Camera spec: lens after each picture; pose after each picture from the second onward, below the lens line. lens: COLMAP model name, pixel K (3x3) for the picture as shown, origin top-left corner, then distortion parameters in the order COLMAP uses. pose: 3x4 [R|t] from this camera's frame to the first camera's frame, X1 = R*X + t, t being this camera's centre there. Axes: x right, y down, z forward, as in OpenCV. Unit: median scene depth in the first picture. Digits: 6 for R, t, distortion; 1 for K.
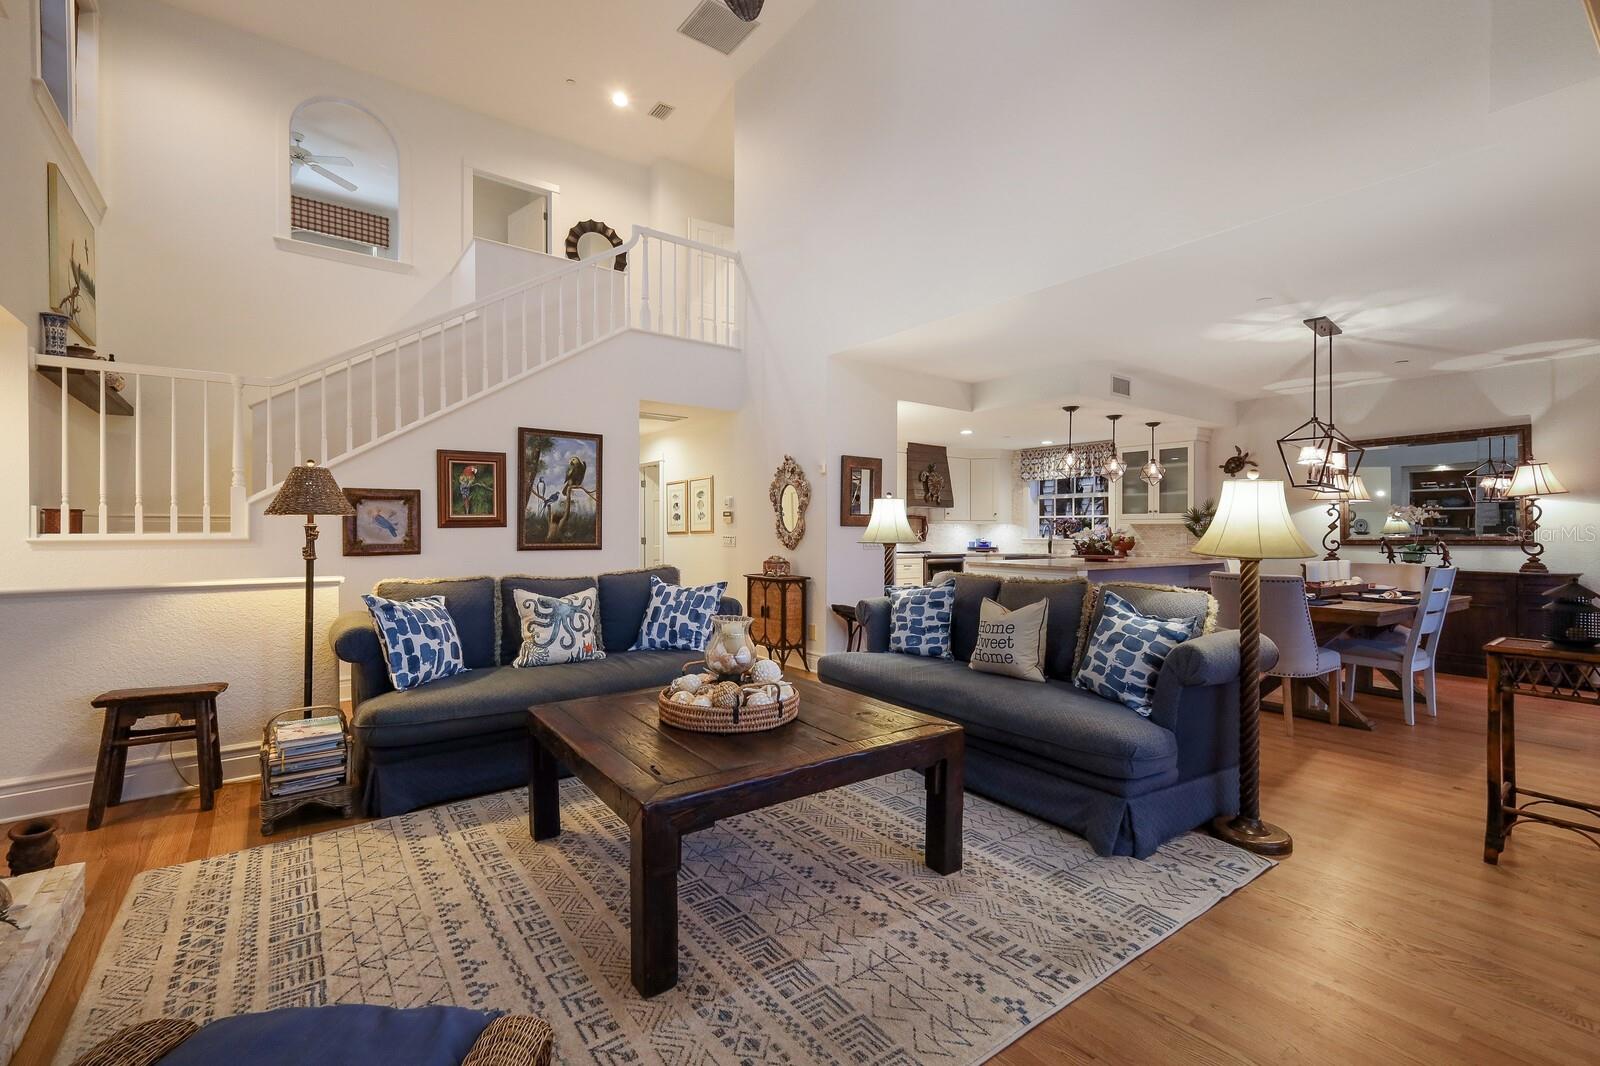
lens RADIAL K [[715.1, 0, 800.0], [0, 715.1, 533.0], [0, 0, 1]] dist [0.021395, 0.000260]
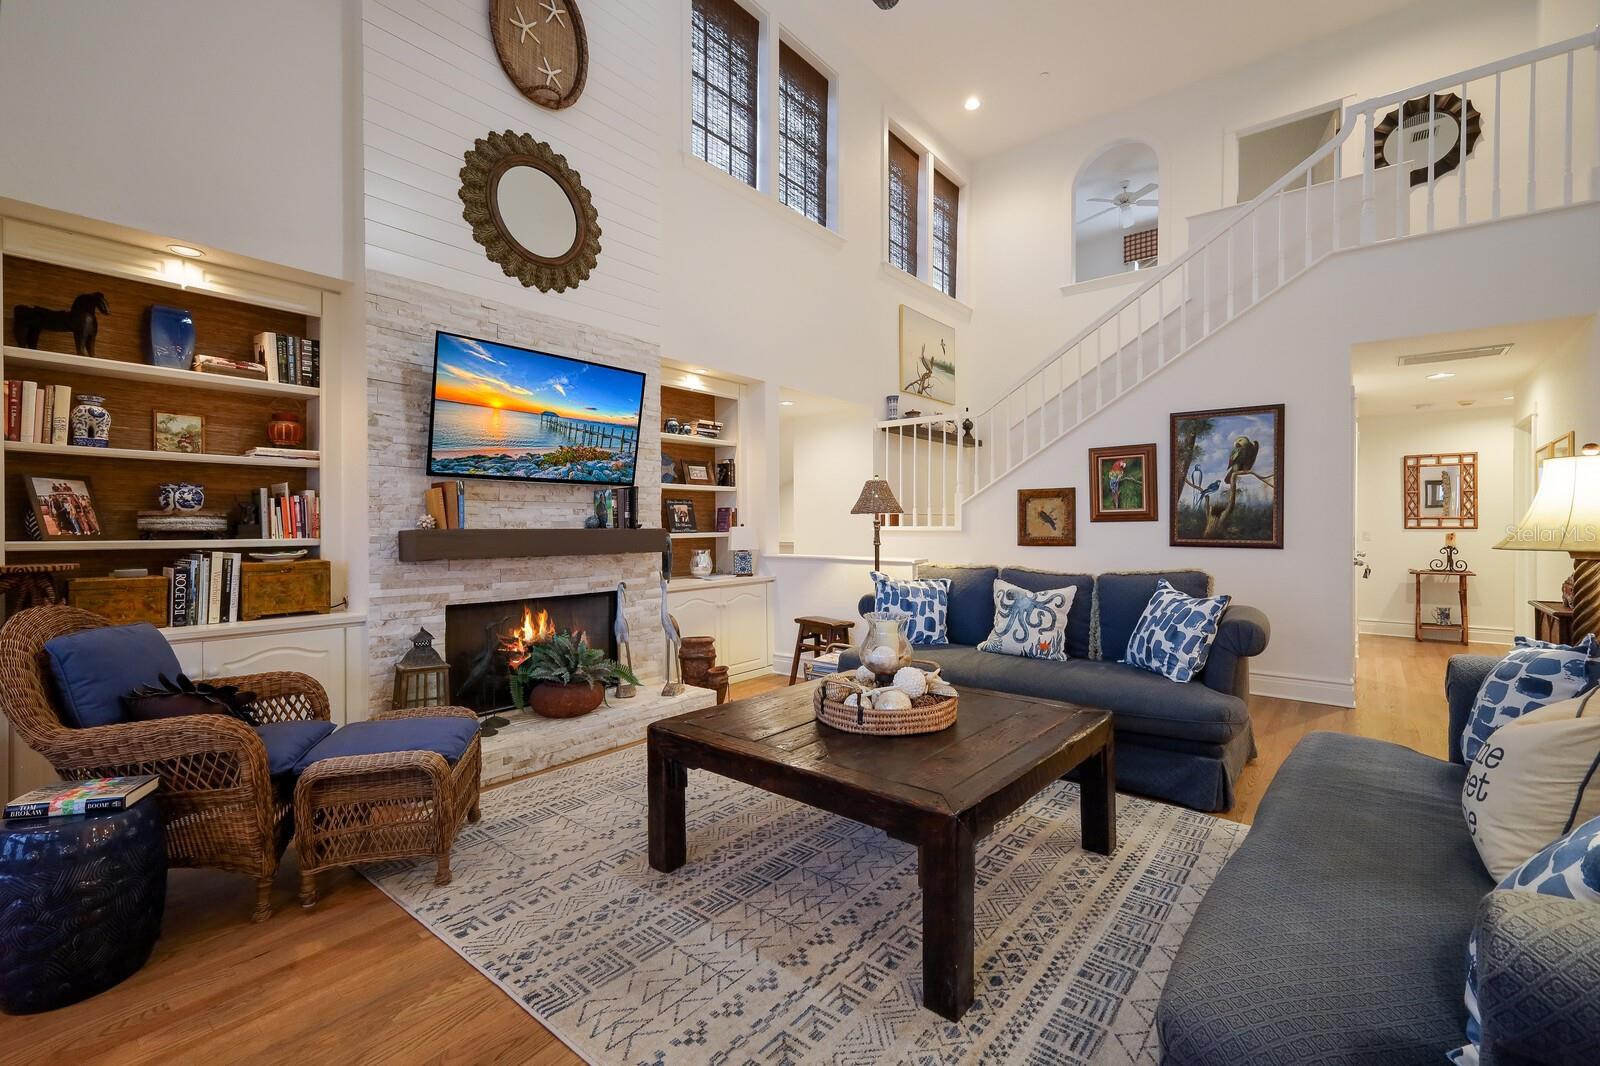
lens RADIAL K [[699.5, 0, 800.0], [0, 699.5, 533.0], [0, 0, 1]] dist [0.009307, 0.000094]
pose [[0.236430, 0.012115, -0.971573, 0.470072], [-0.004553, 0.999925, 0.011360, -0.001159], [0.971638, 0.001738, 0.236468, 0.396623]]
